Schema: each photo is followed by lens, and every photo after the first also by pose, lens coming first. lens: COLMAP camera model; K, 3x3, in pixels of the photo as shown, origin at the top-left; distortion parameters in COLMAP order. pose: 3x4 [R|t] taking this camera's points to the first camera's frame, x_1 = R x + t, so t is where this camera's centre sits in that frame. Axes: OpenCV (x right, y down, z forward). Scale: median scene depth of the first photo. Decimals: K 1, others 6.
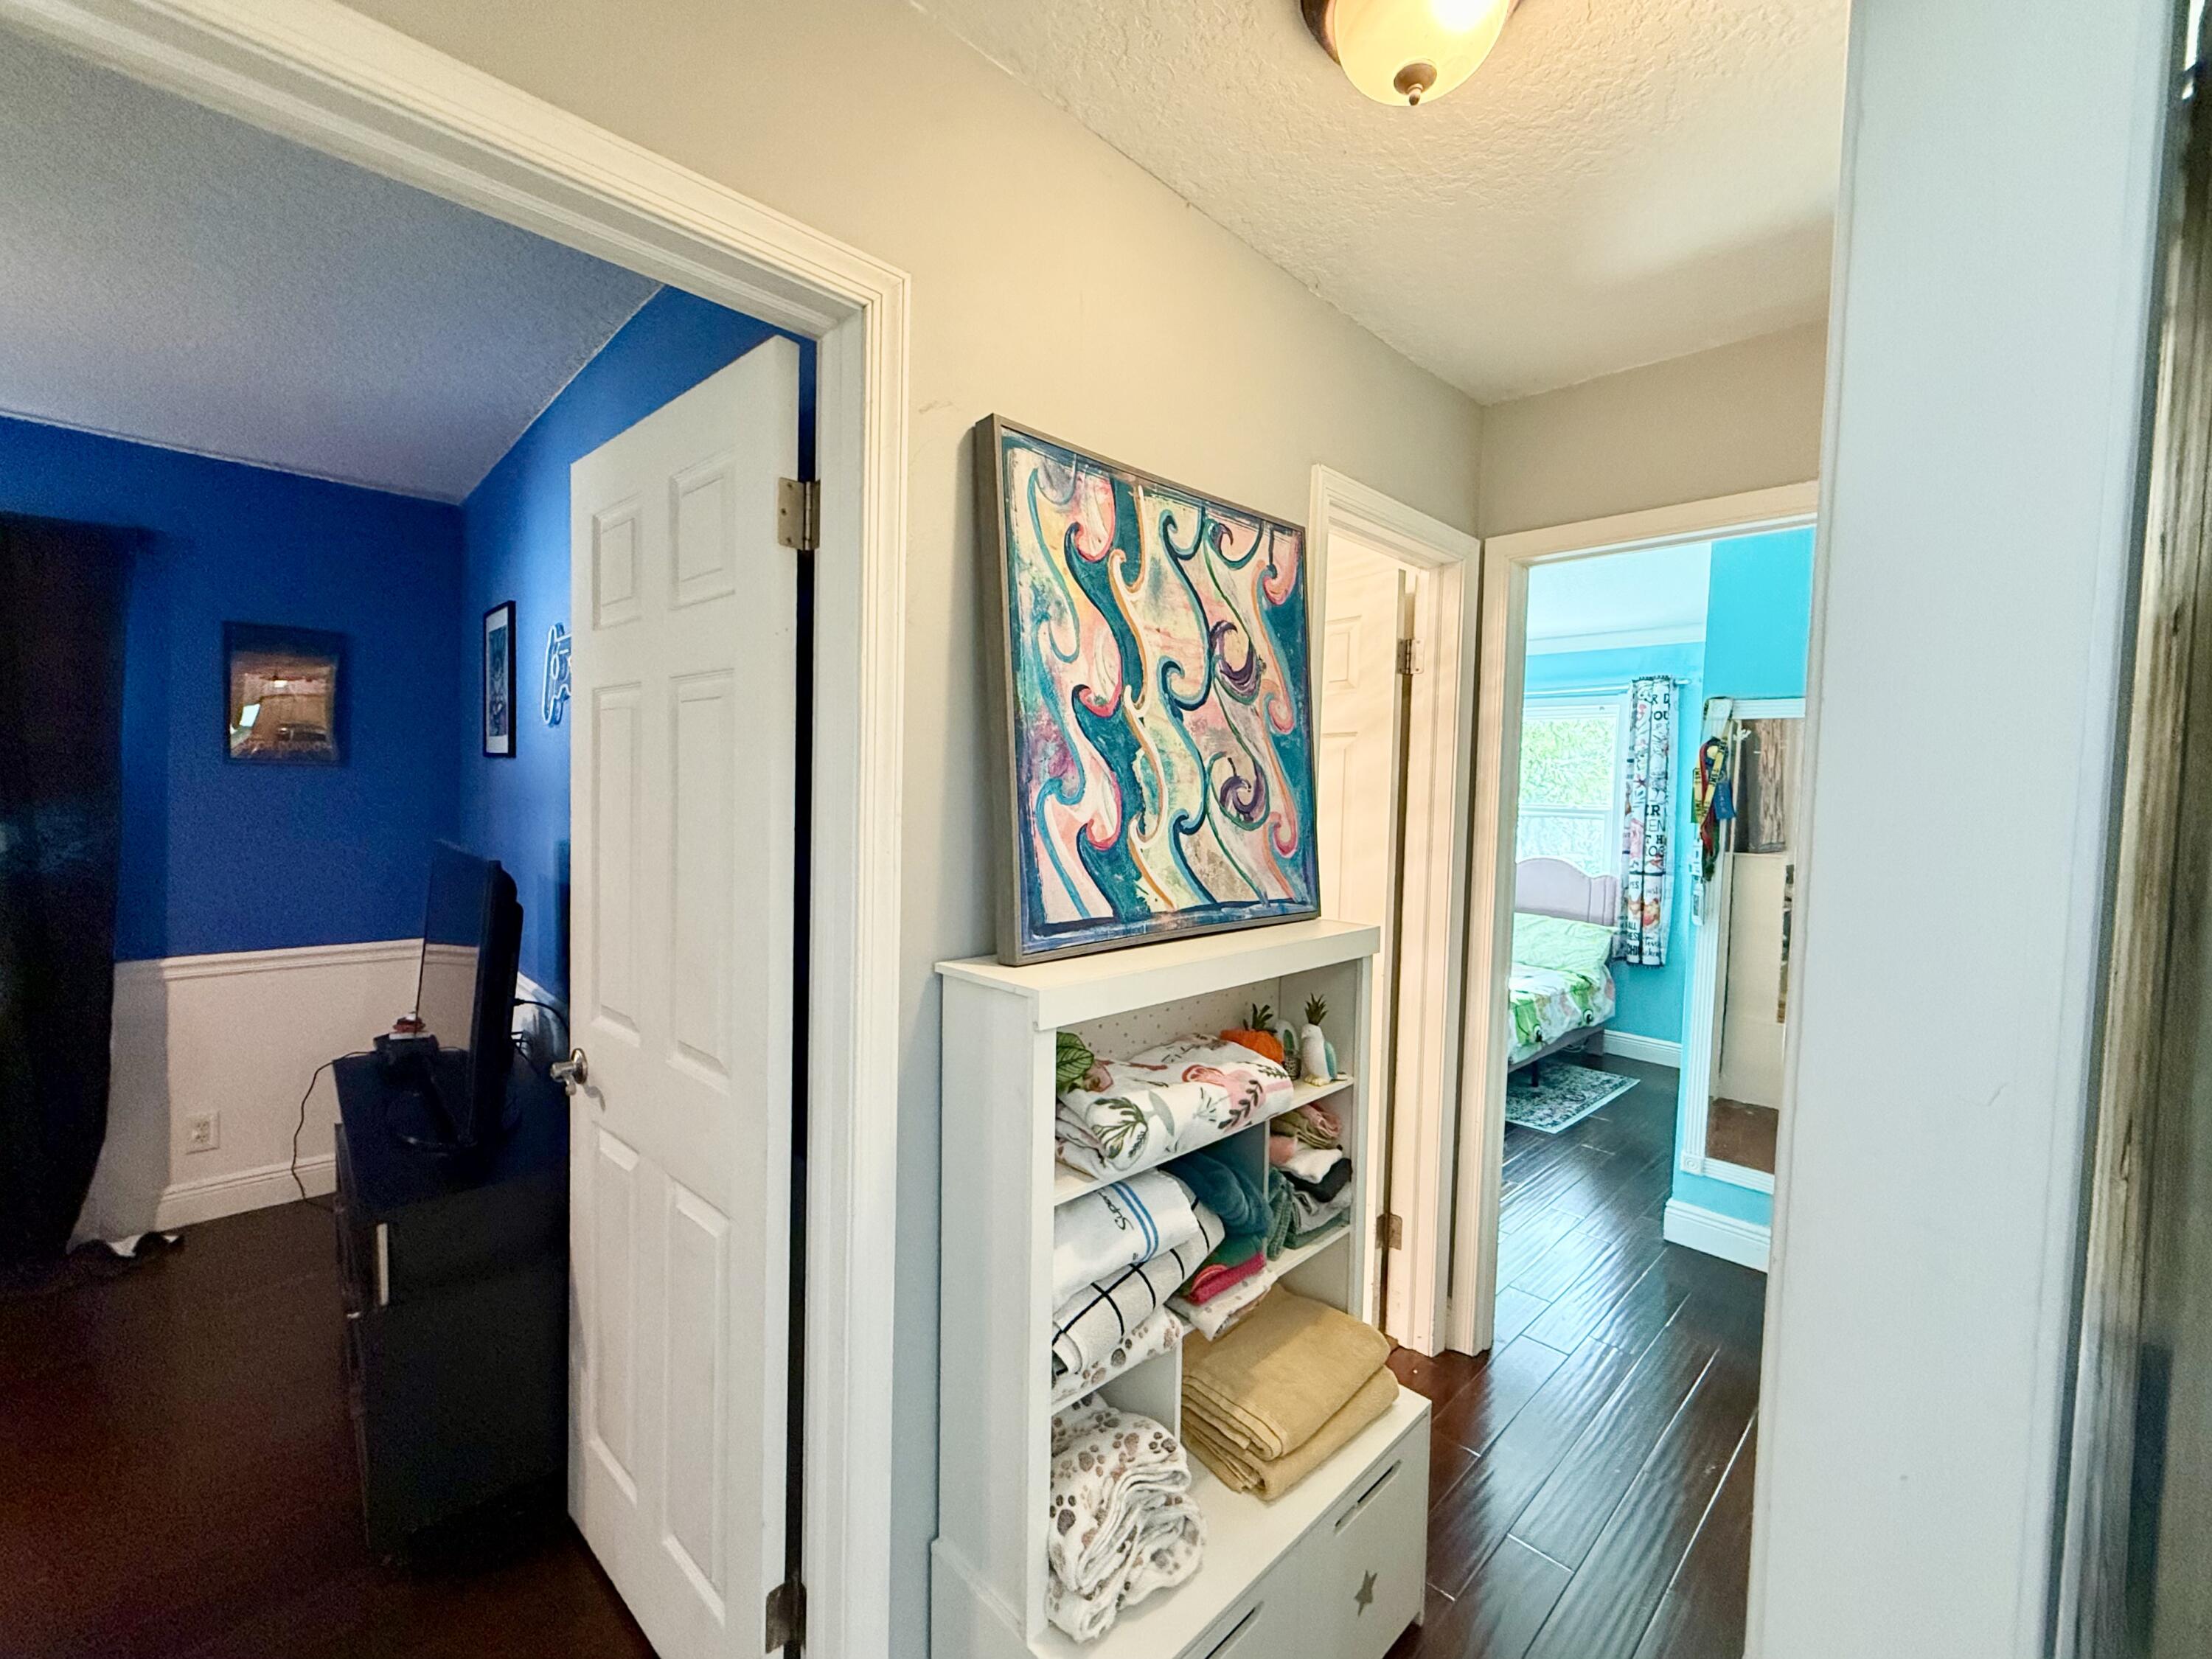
lens RADIAL K [[921.4, 0, 1106.0], [0, 921.4, 829.5], [0, 0, 1]] dist [0.000091, -0.000127]
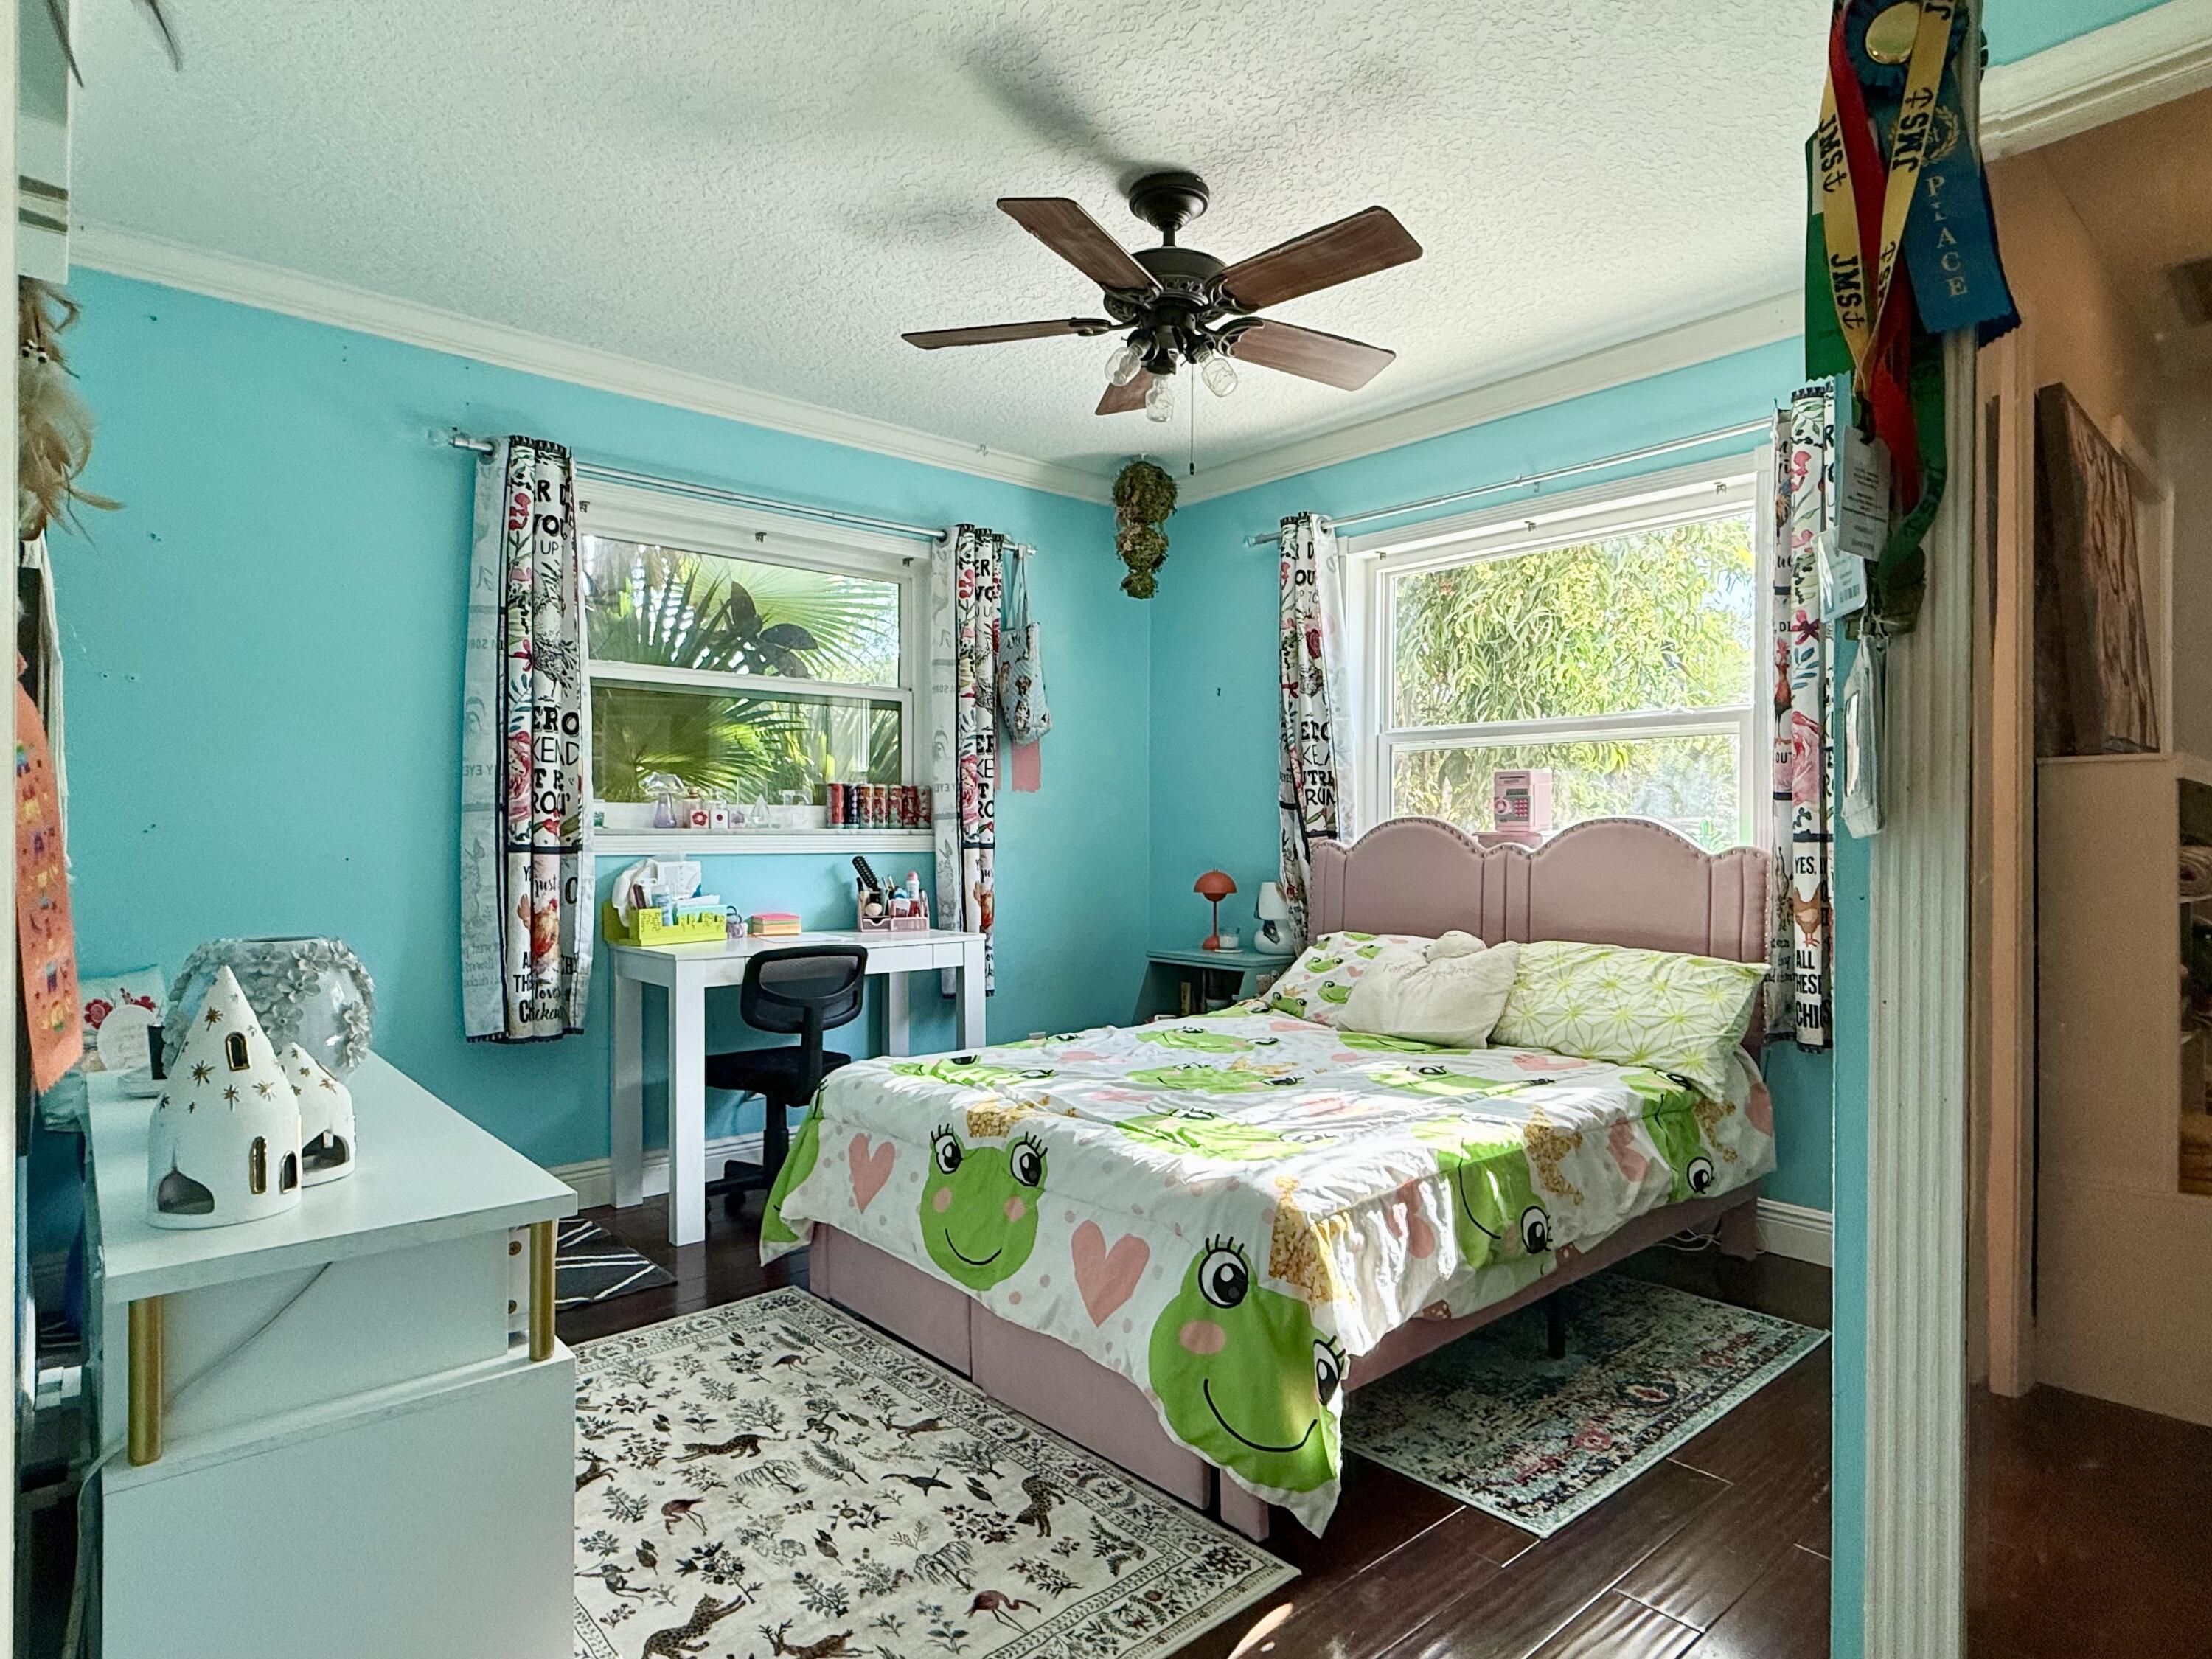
lens RADIAL K [[1227.9, 0, 1100.3], [0, 1227.9, 834.9], [0, 0, 1]] dist [-0.002151, 0.001632]
pose [[0.998216, -0.027645, -0.052917, 0.291136], [0.024950, 0.998390, -0.050937, 0.071657], [0.054240, 0.049526, 0.997299, 0.430131]]
